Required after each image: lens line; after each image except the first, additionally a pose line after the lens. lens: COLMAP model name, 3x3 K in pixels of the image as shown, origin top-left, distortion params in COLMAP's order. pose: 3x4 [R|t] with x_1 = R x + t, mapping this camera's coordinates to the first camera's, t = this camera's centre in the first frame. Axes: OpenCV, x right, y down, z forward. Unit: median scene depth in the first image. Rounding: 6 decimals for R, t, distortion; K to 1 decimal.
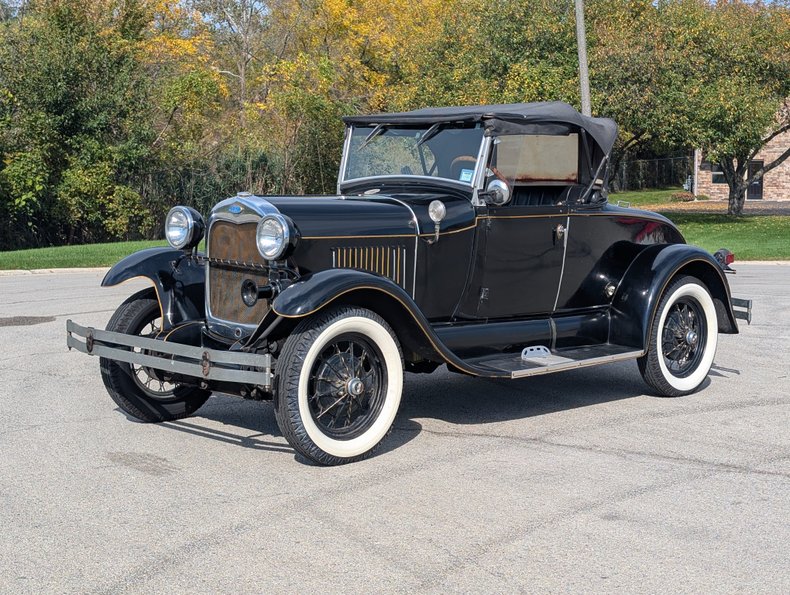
lens RADIAL K [[1287.8, 0, 396.8], [0, 1287.8, 298.9], [0, 0, 1]] dist [0.083100, 0.000000]
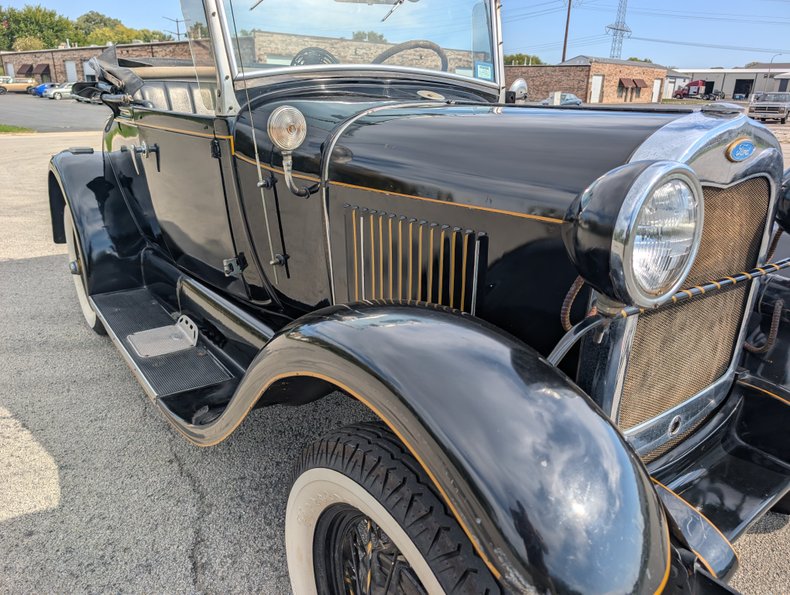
lens RADIAL K [[571.0, 0, 394.4], [0, 571.0, 305.9], [0, 0, 1]] dist [0.004508, -0.006134]
pose [[0.125927, -0.352073, 0.927463, -0.279944], [0.075293, 0.935600, 0.344939, -0.083058], [-0.989178, 0.026394, 0.144326, 0.965507]]
